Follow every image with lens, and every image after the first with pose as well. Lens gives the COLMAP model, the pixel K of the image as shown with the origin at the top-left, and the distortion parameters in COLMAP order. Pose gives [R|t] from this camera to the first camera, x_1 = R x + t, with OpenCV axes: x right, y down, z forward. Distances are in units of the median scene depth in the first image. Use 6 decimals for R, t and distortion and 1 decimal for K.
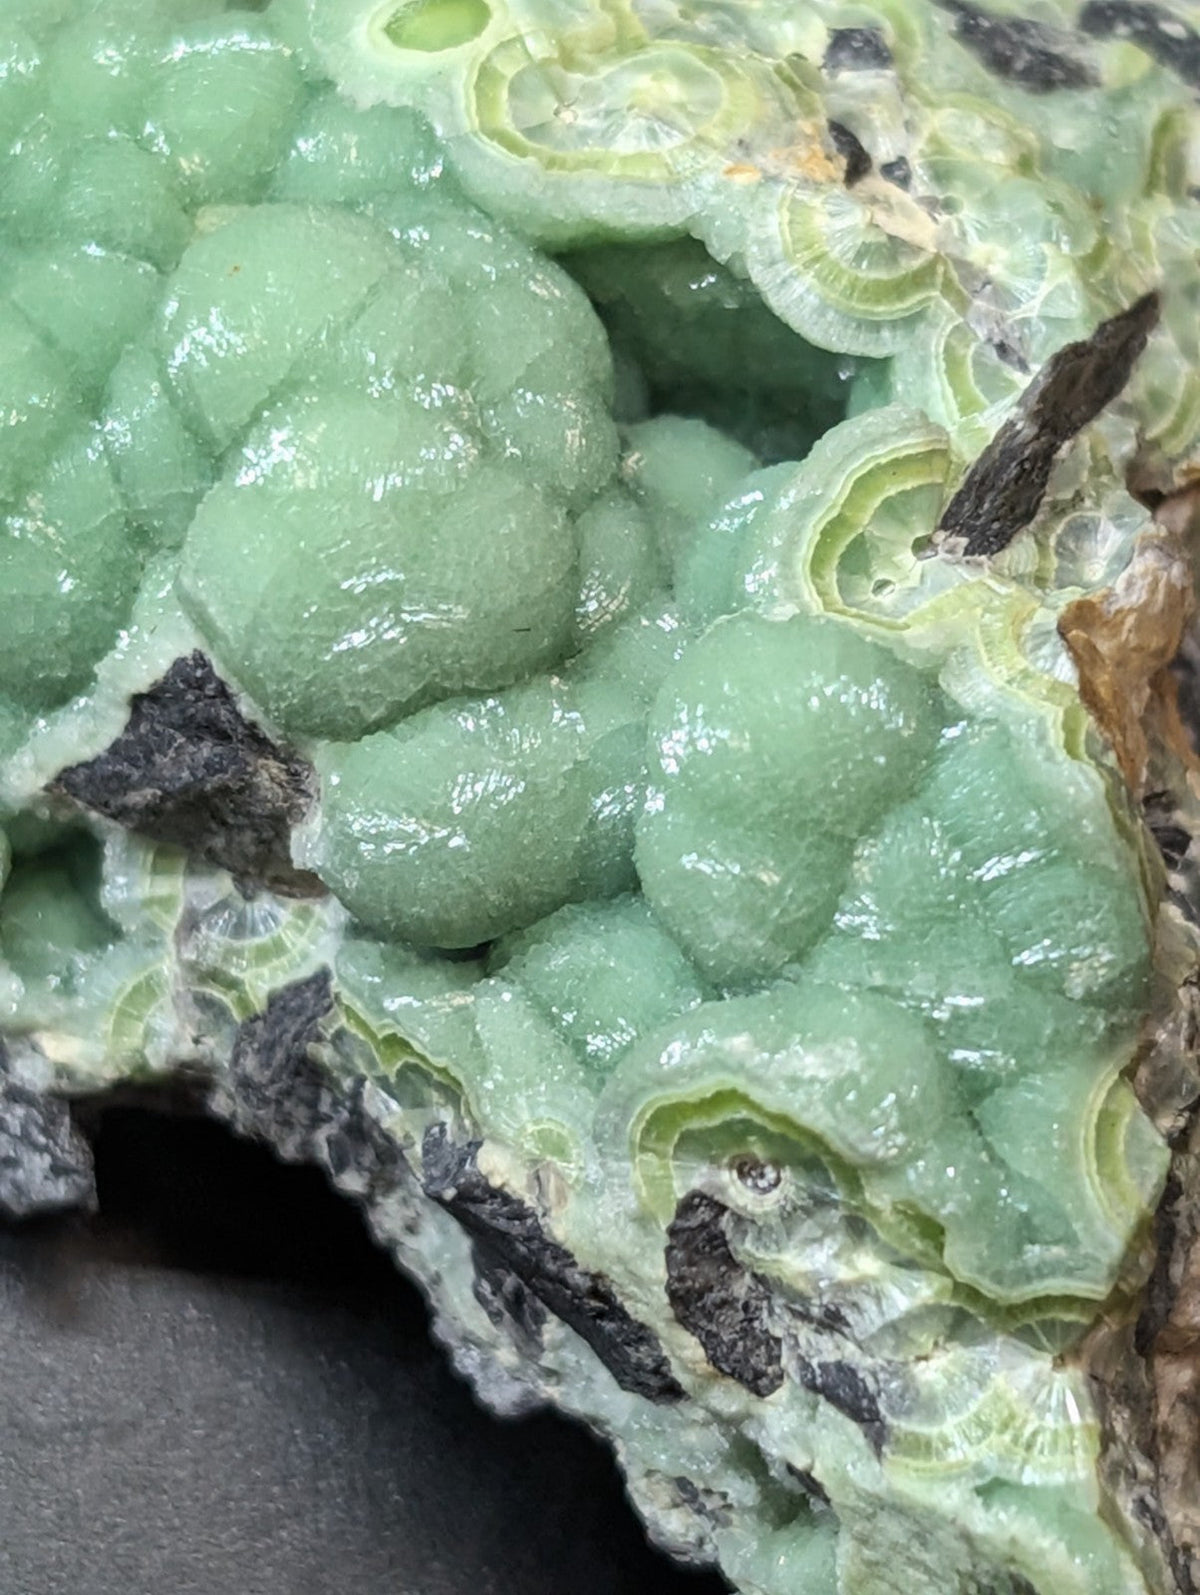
lens RADIAL K [[5248.0, 0, 605.4], [0, 5248.0, 705.9], [0, 0, 1]] dist [0.259589, -2.408182]
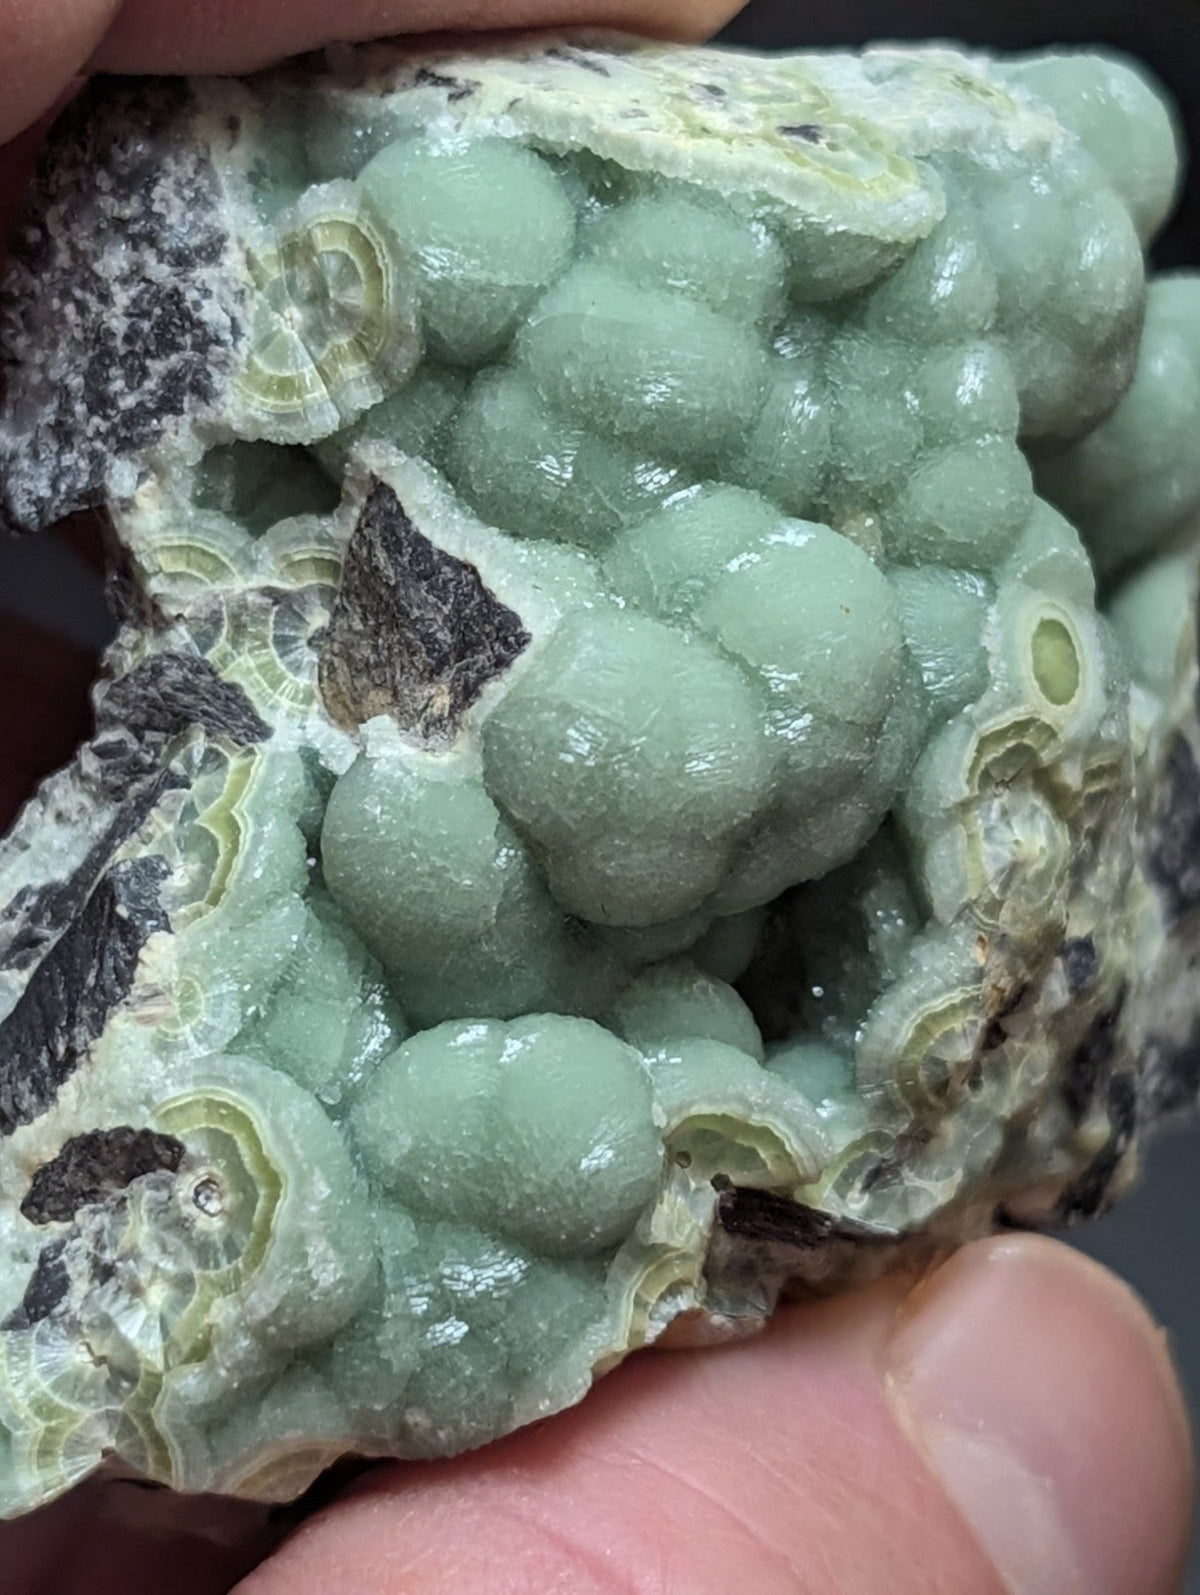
lens RADIAL K [[5248.0, 0, 605.4], [0, 5248.0, 705.9], [0, 0, 1]] dist [0.259589, -2.408182]
pose [[0.179762, 0.942589, 0.281444, -0.395354], [-0.977668, 0.202851, -0.054923, 0.041497], [-0.108861, -0.265286, 0.958004, -0.153564]]
